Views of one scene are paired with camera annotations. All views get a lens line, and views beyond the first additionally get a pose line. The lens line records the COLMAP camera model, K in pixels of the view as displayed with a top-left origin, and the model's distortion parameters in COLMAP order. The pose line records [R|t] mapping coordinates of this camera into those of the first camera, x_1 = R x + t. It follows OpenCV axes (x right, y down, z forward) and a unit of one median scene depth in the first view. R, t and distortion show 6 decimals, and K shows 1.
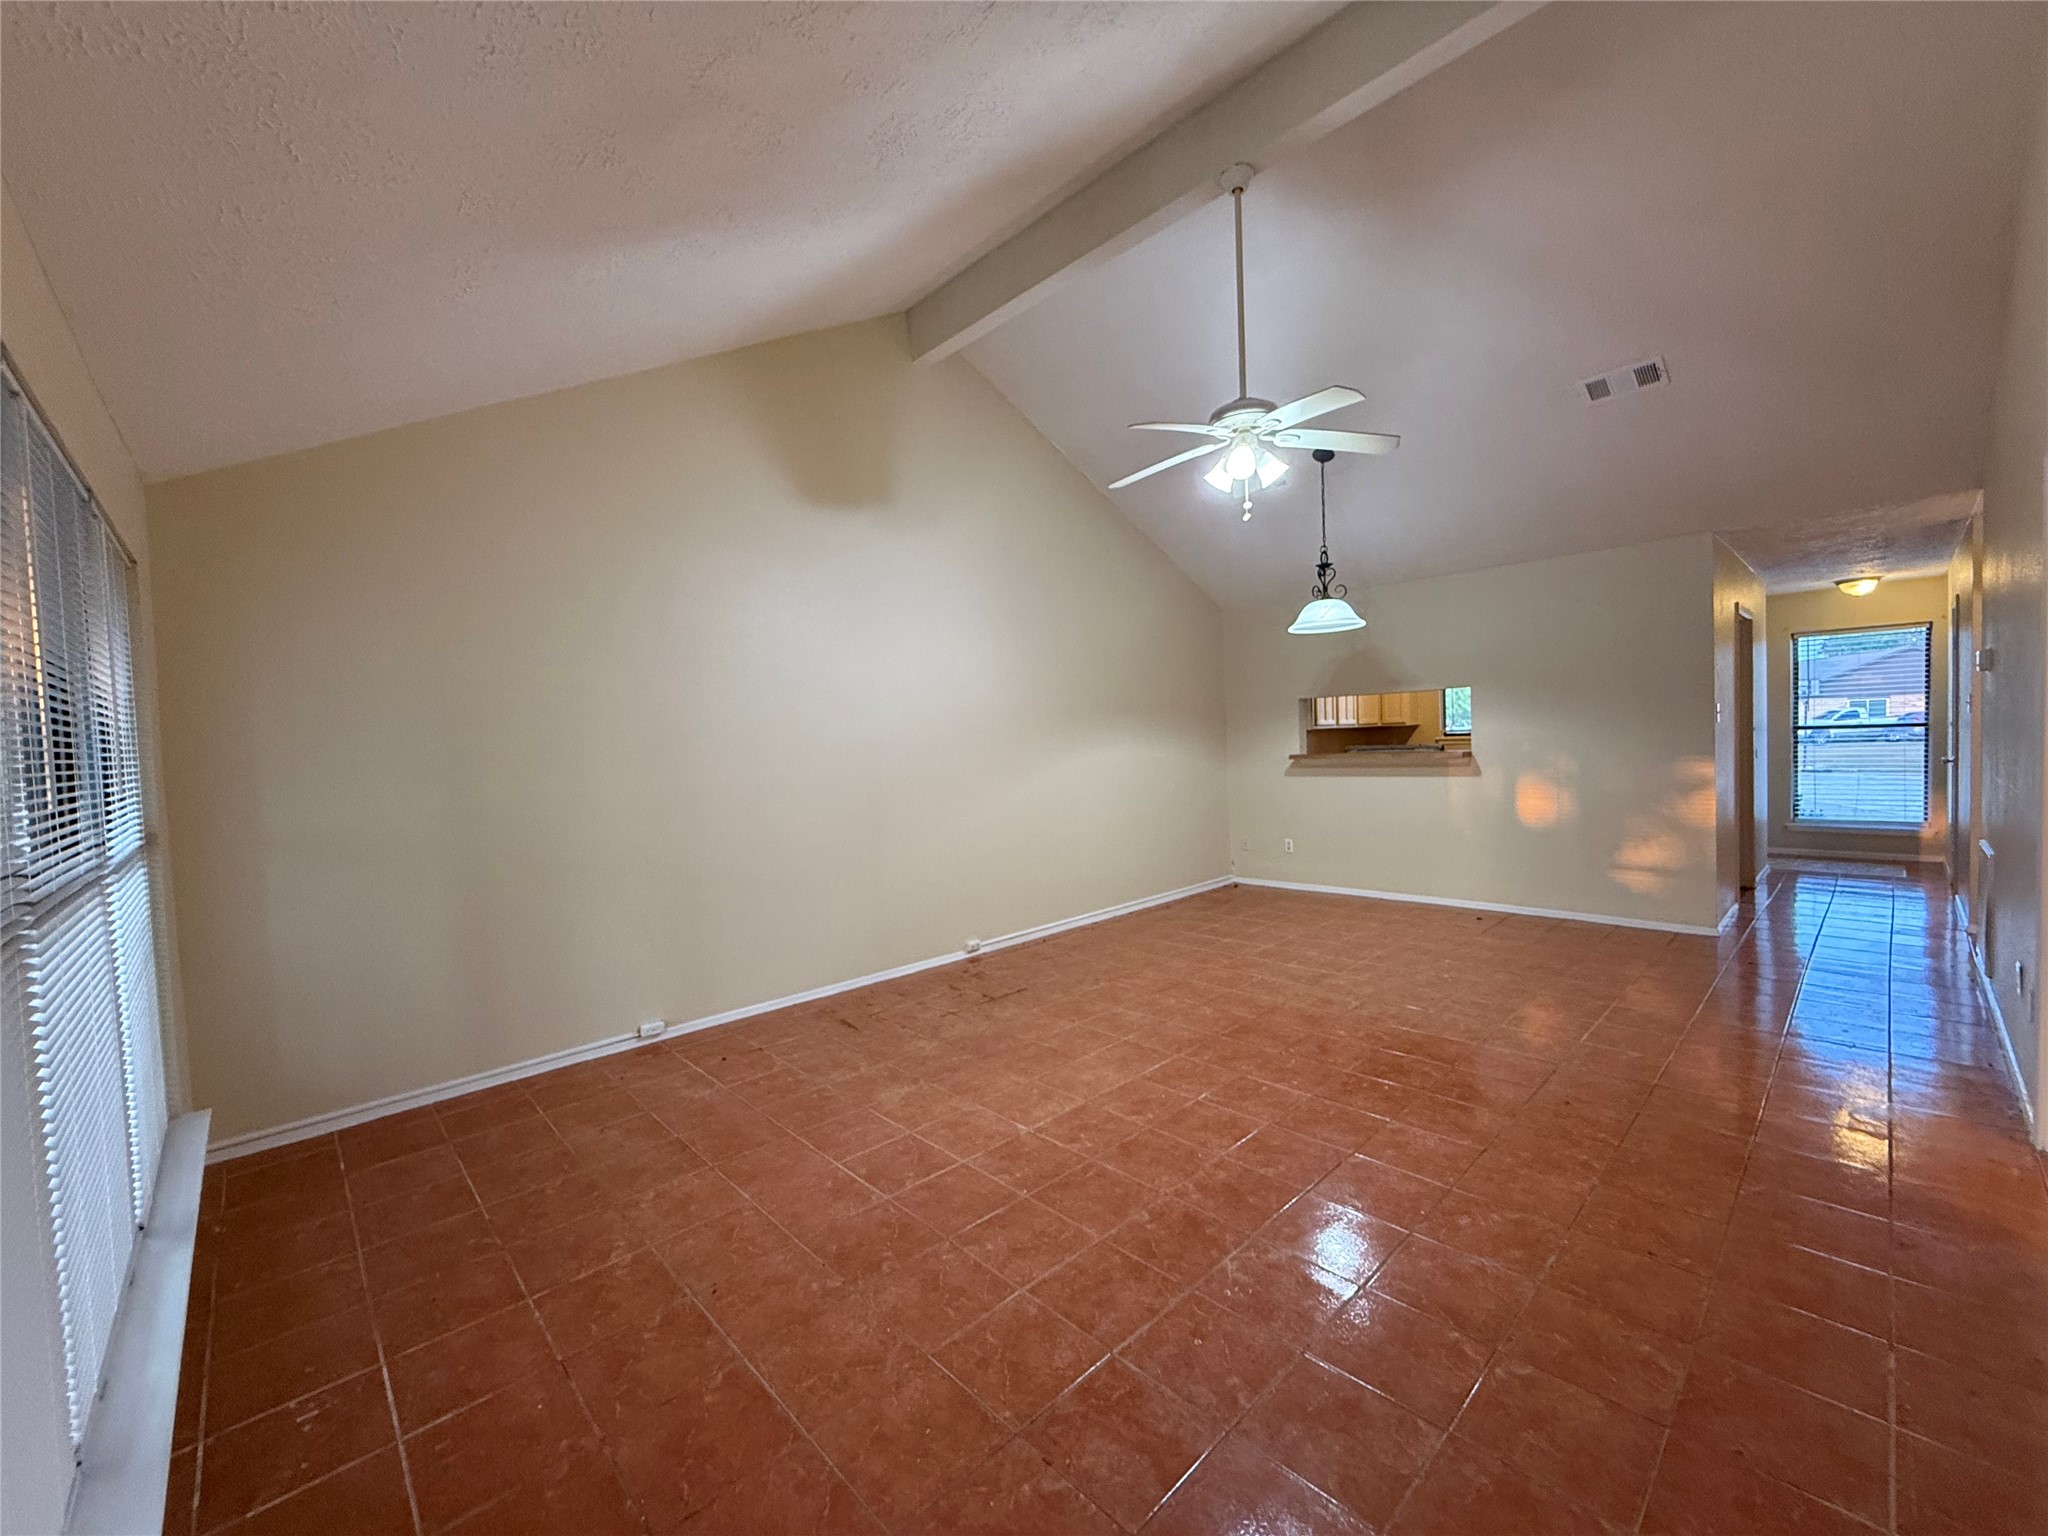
lens RADIAL K [[815.7, 0, 1022.0], [0, 815.7, 768.6], [0, 0, 1]] dist [-0.000008, -0.000026]
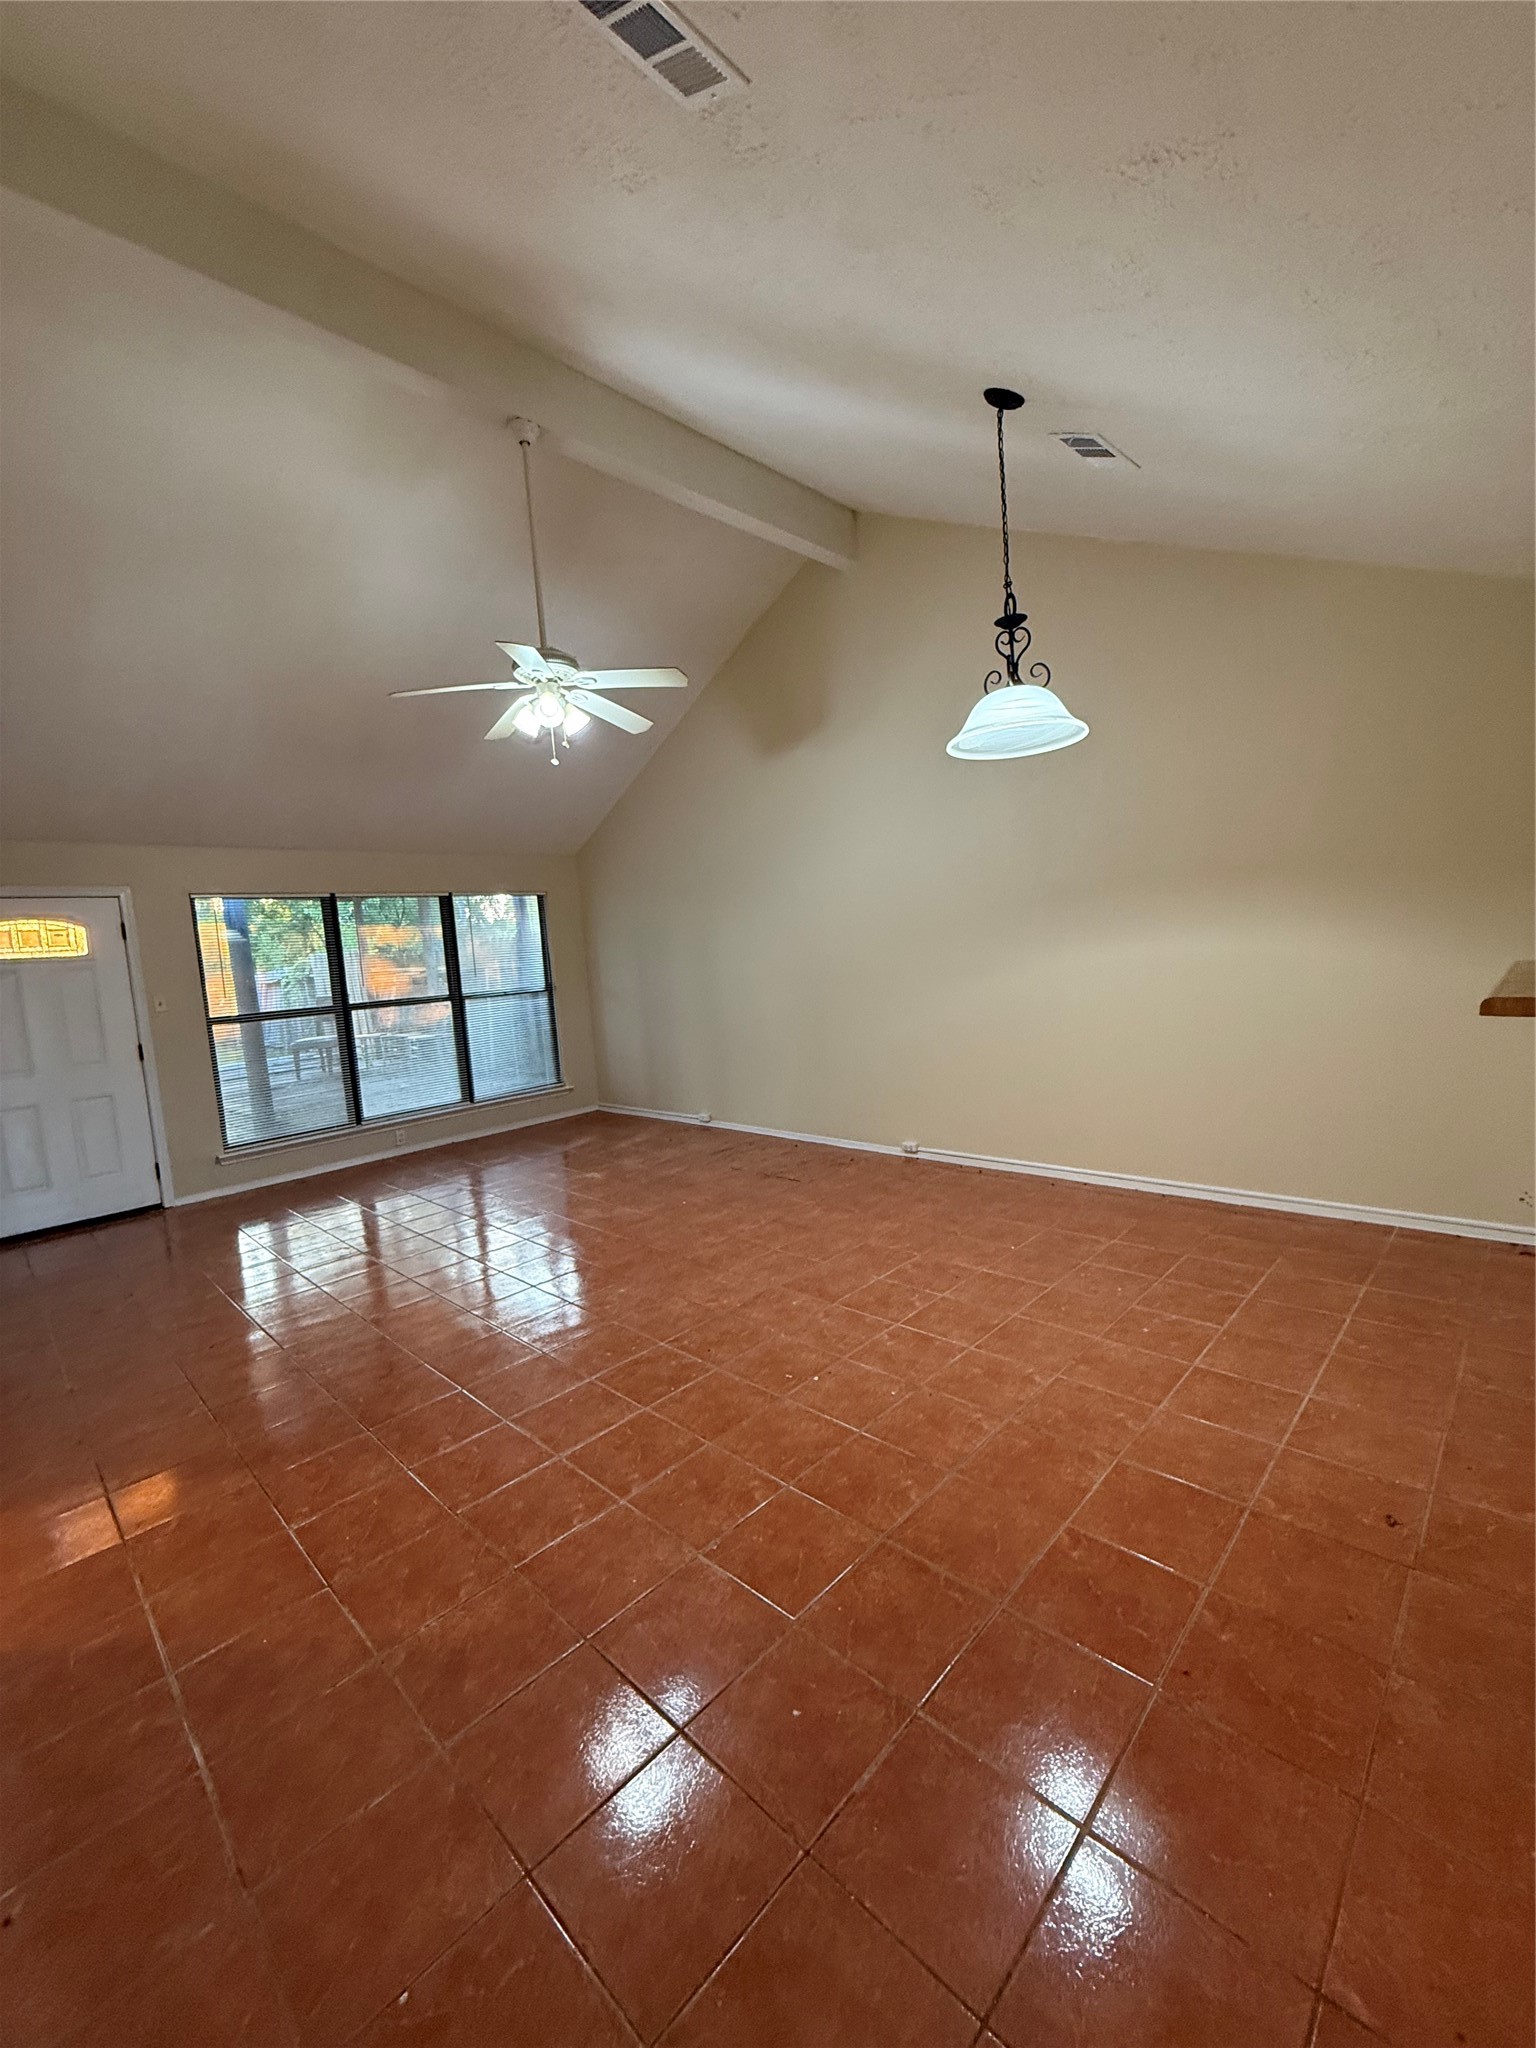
lens RADIAL K [[815.7, 0, 765.6], [0, 815.7, 1024.9], [0, 0, 1]] dist [-0.000008, -0.000026]
pose [[0.039806, 0.127375, -0.991055, 0.997344], [0.037888, 0.990936, 0.128882, -0.070366], [0.998489, -0.042680, 0.034619, 0.890267]]
